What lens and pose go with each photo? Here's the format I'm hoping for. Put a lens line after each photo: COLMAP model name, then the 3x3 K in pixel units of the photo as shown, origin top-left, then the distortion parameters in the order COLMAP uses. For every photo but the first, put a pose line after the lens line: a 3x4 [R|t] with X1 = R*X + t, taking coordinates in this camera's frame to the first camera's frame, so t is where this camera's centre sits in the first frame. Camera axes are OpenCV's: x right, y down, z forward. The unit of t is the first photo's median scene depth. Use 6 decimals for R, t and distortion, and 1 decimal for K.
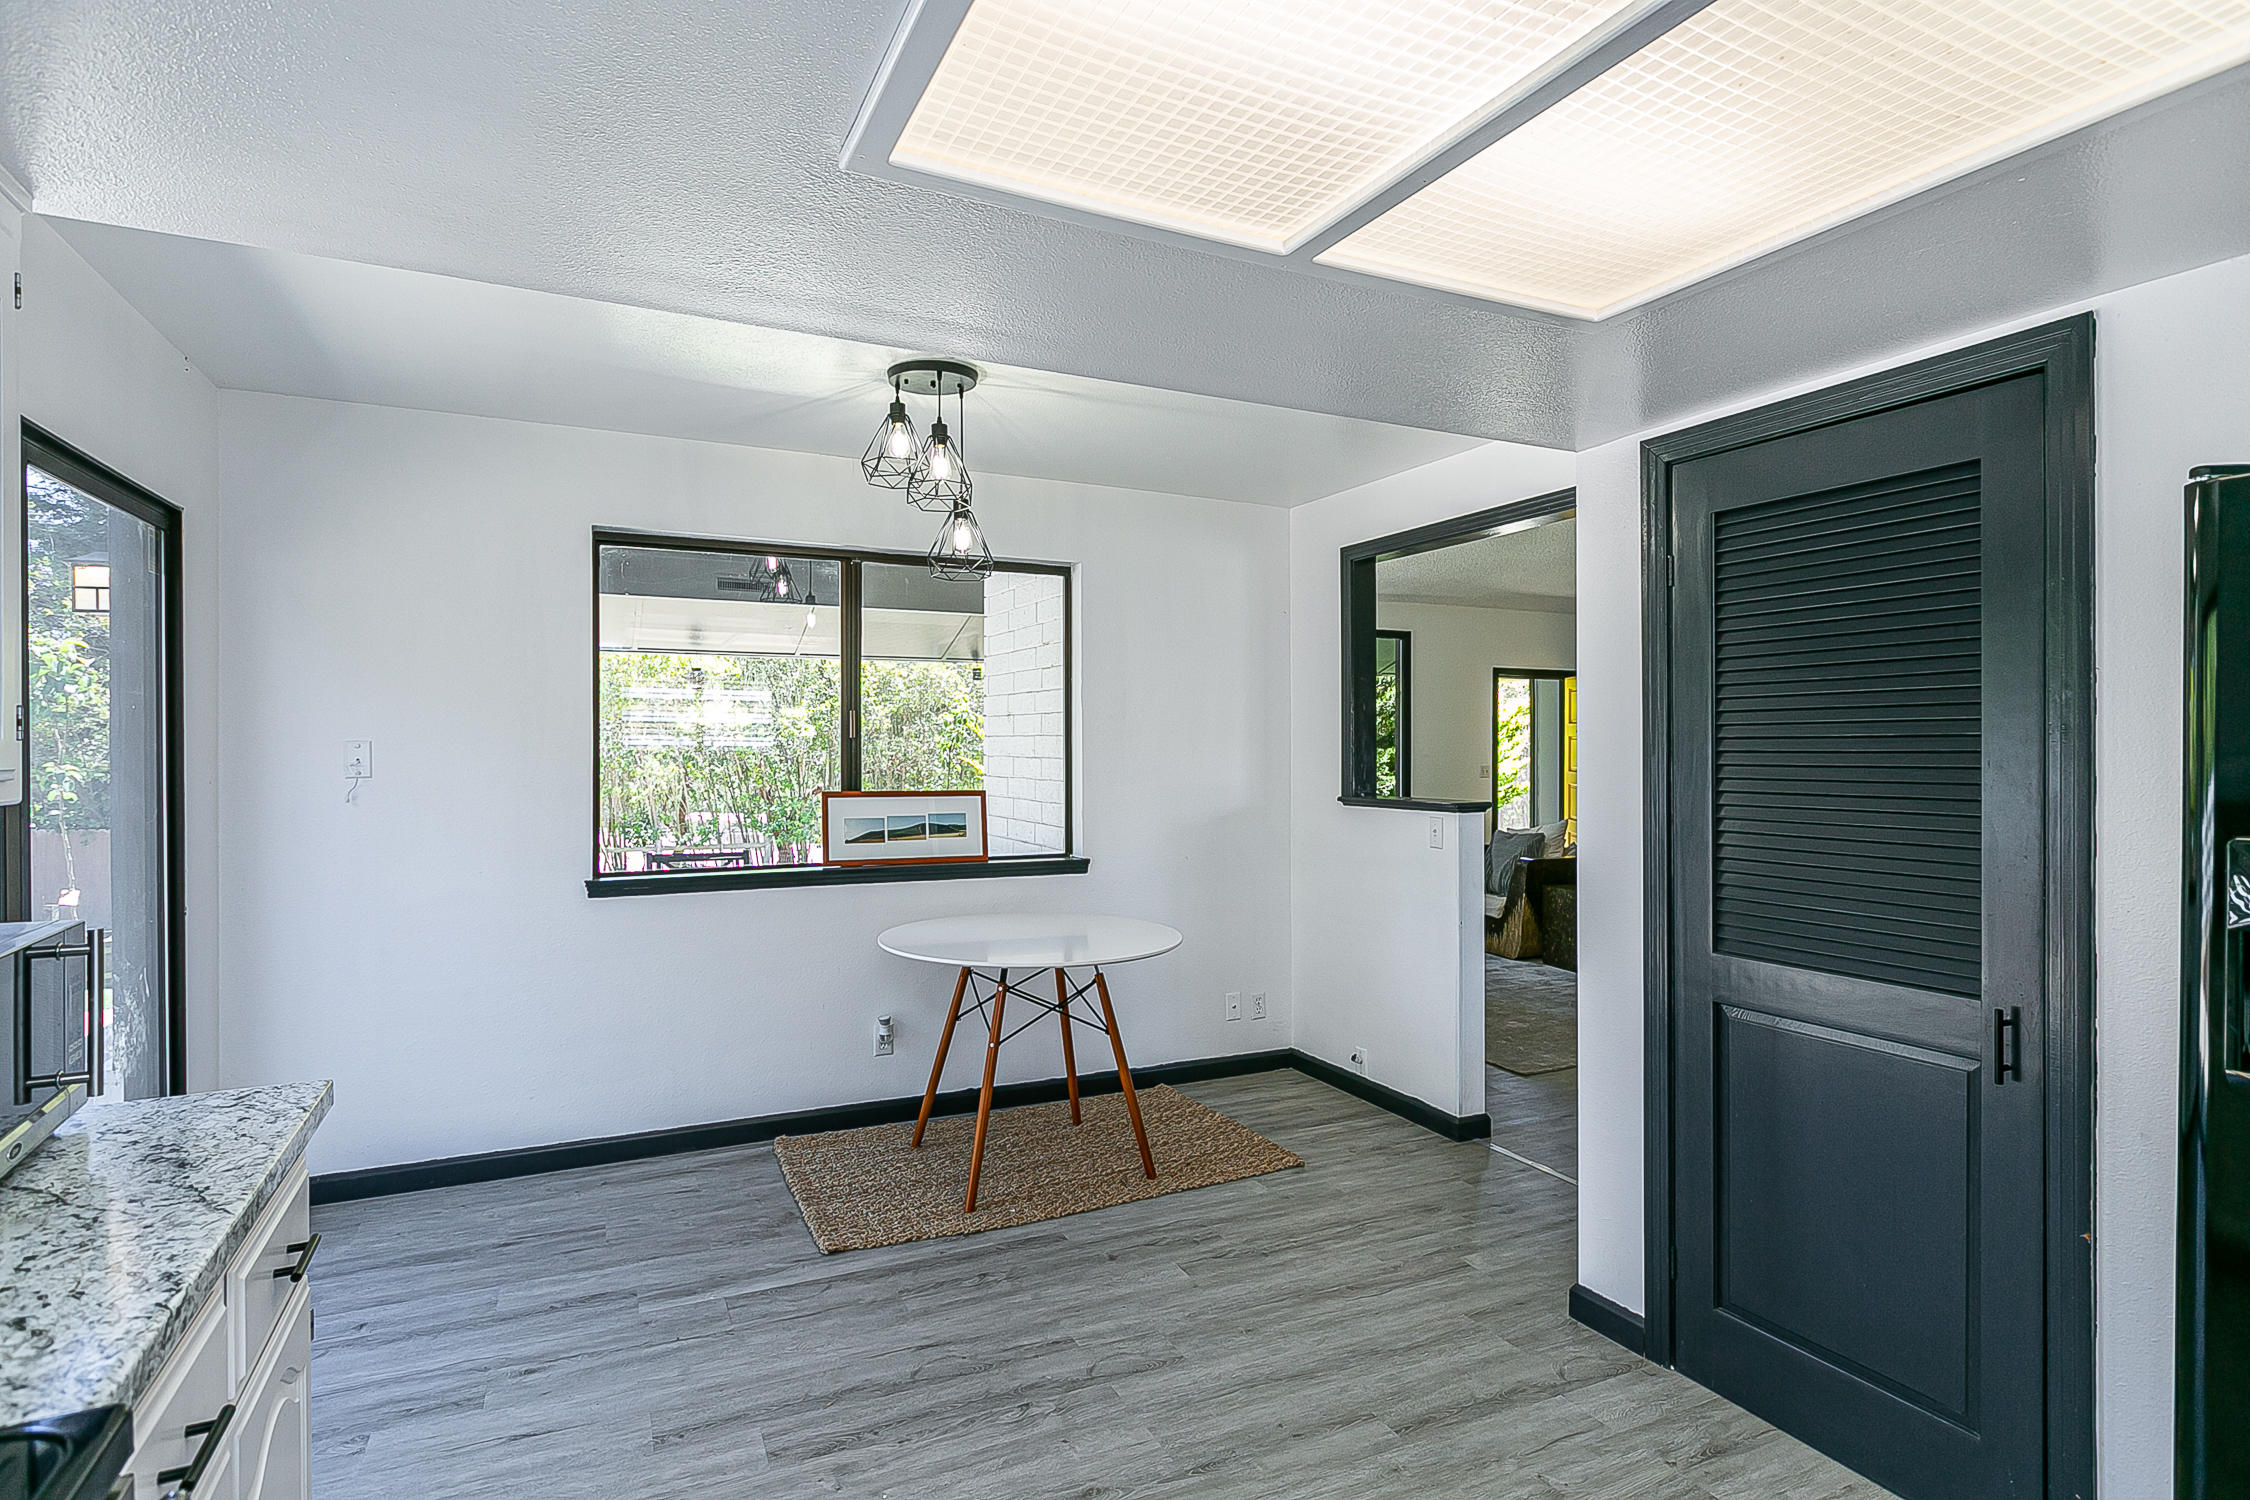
lens RADIAL K [[1154.0, 0, 1125.0], [0, 1154.0, 750.0], [0, 0, 1]] dist [-0.000036, 0.000012]
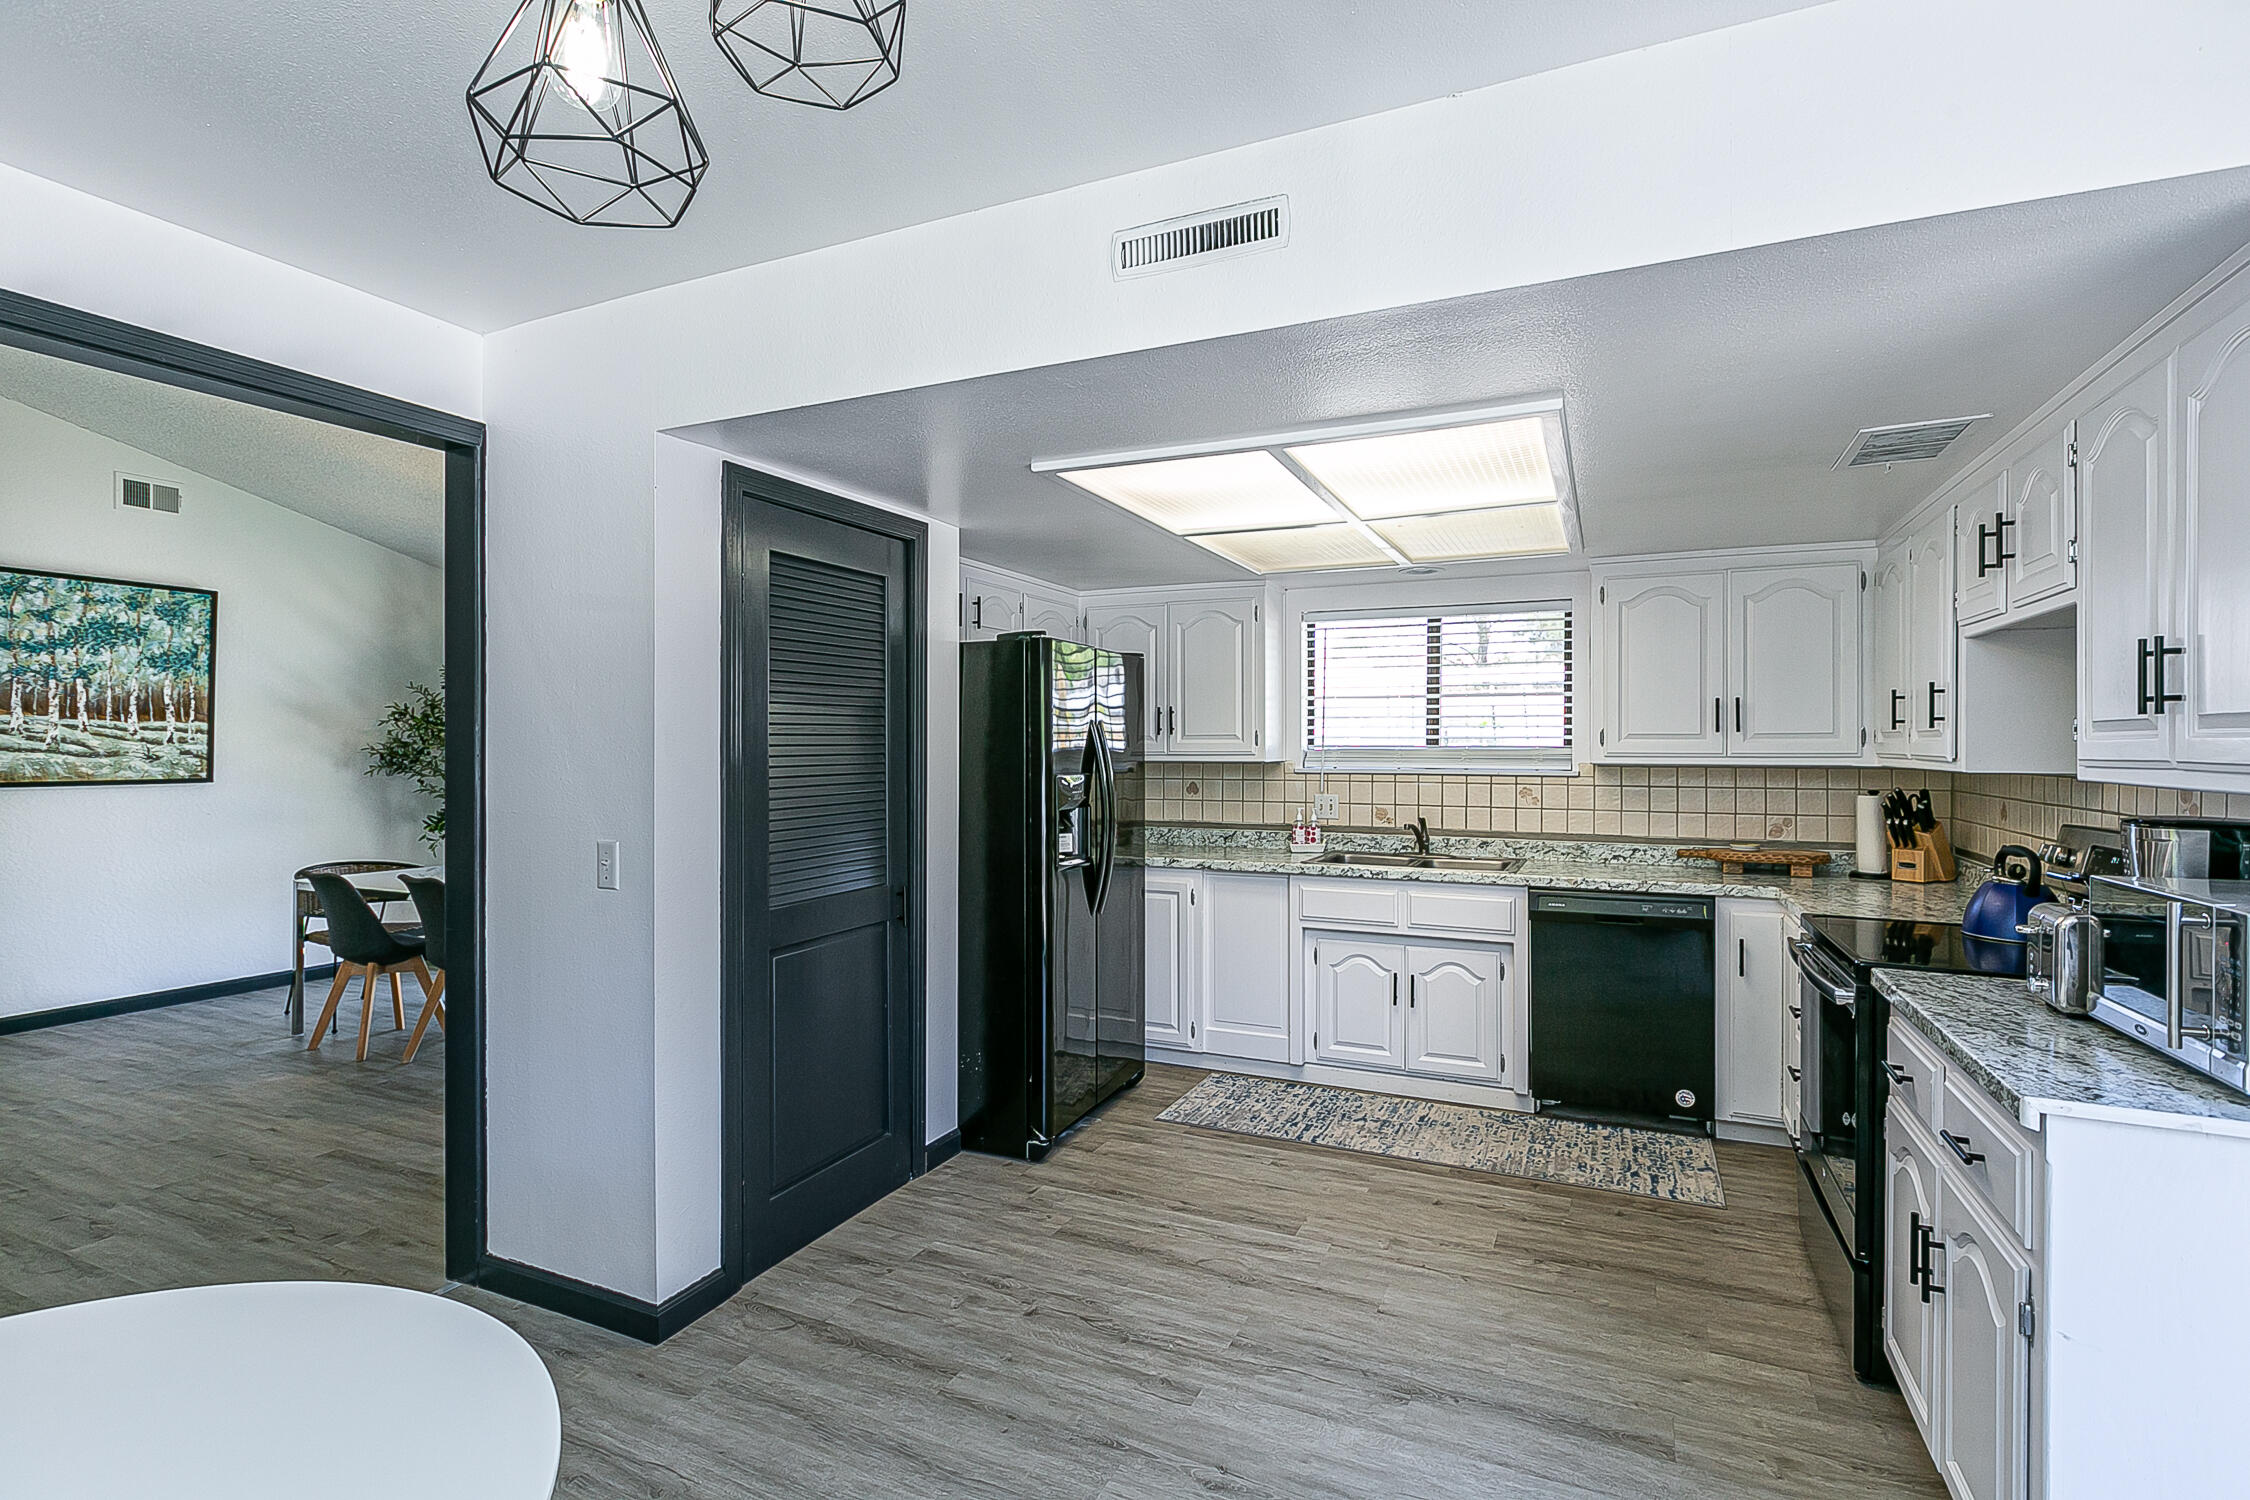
lens RADIAL K [[1060.6, 0, 1125.0], [0, 1060.6, 750.0], [0, 0, 1]] dist [-0.005767, -0.000207]
pose [[-0.638316, -0.007588, 0.769737, -0.604433], [0.000453, 0.999948, 0.010232, -0.007086], [-0.769774, 0.006880, -0.638279, 1.448820]]
